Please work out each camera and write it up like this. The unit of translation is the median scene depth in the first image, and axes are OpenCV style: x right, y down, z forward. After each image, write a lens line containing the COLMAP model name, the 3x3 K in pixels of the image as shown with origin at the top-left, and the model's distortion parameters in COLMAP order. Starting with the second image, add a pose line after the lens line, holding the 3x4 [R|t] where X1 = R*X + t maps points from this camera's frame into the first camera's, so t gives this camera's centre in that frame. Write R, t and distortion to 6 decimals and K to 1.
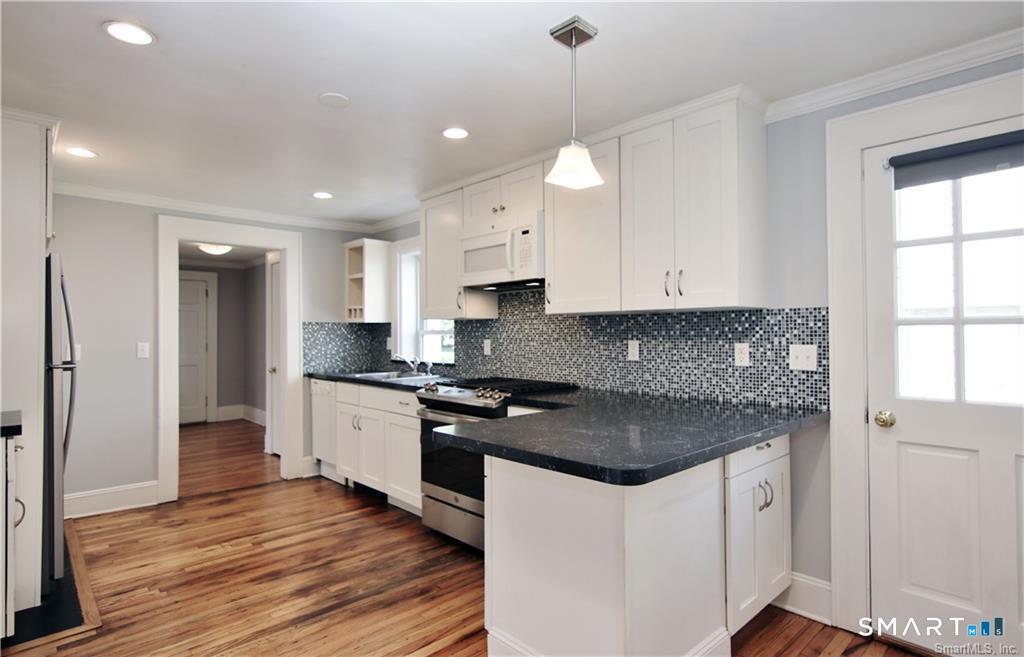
lens RADIAL K [[535.0, 0, 512.0], [0, 535.0, 328.5], [0, 0, 1]] dist [0.000296, 0.000280]
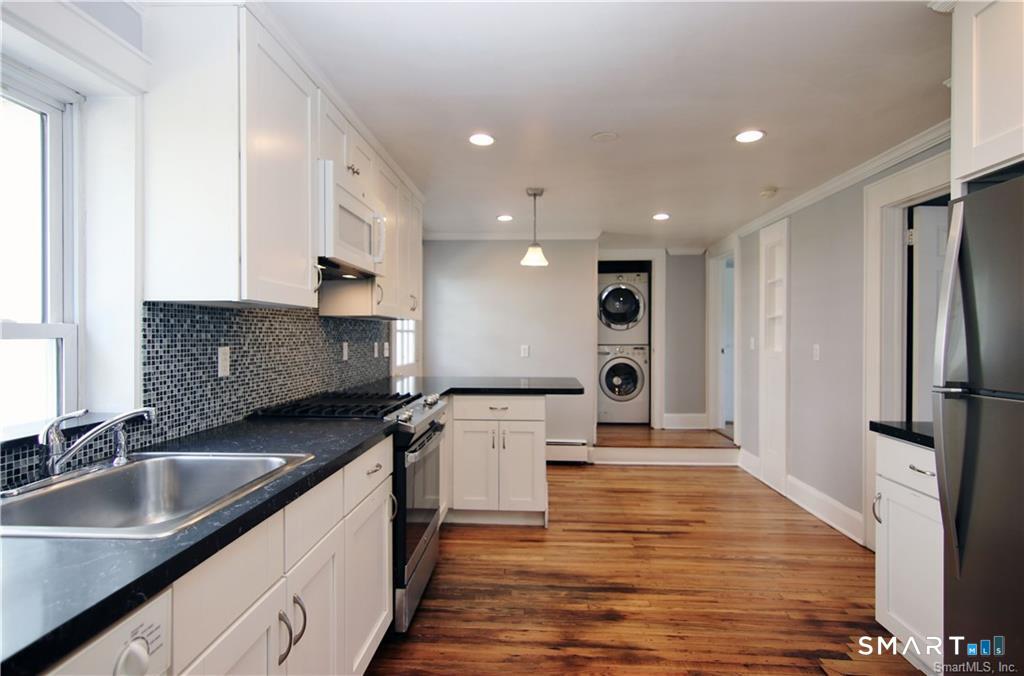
lens RADIAL K [[529.8, 0, 512.0], [0, 529.8, 338.0], [0, 0, 1]] dist [0.000320, 0.000702]
pose [[-0.692922, -0.001607, 0.721011, -0.912870], [-0.005406, 0.999981, -0.002966, 0.017946], [-0.720992, -0.005953, -0.692917, 1.729104]]
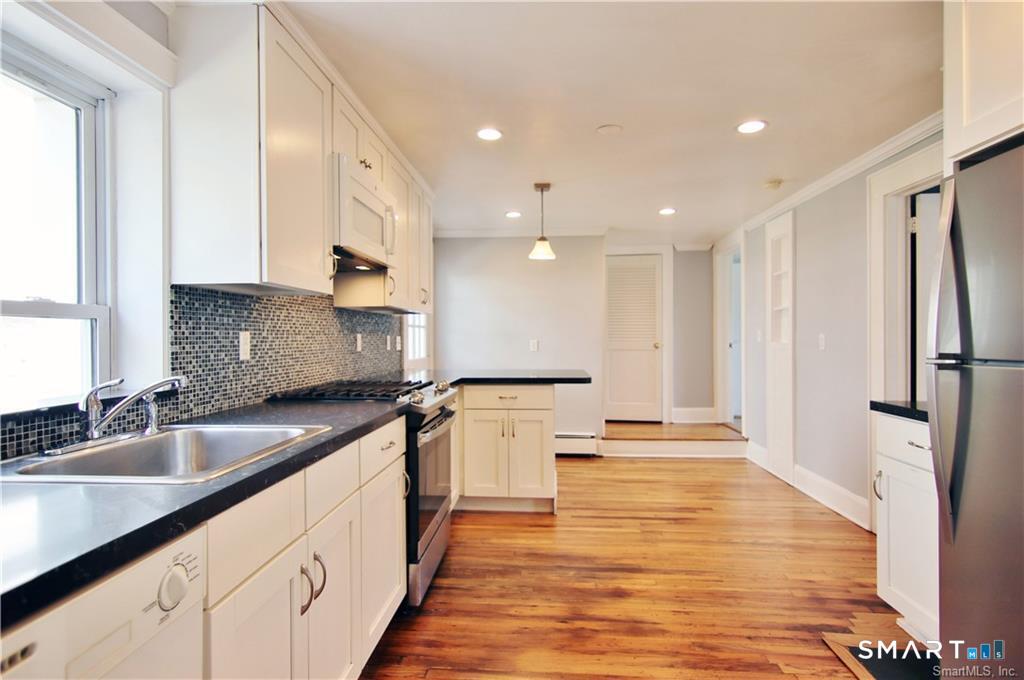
lens RADIAL K [[526.7, 0, 511.3], [0, 526.7, 339.0], [0, 0, 1]] dist [0.000645, 0.000013]
pose [[-0.677835, 0.005086, 0.735197, -0.933490], [0.001492, 0.999984, -0.005542, 0.047034], [-0.735213, -0.002660, -0.677831, 1.742717]]
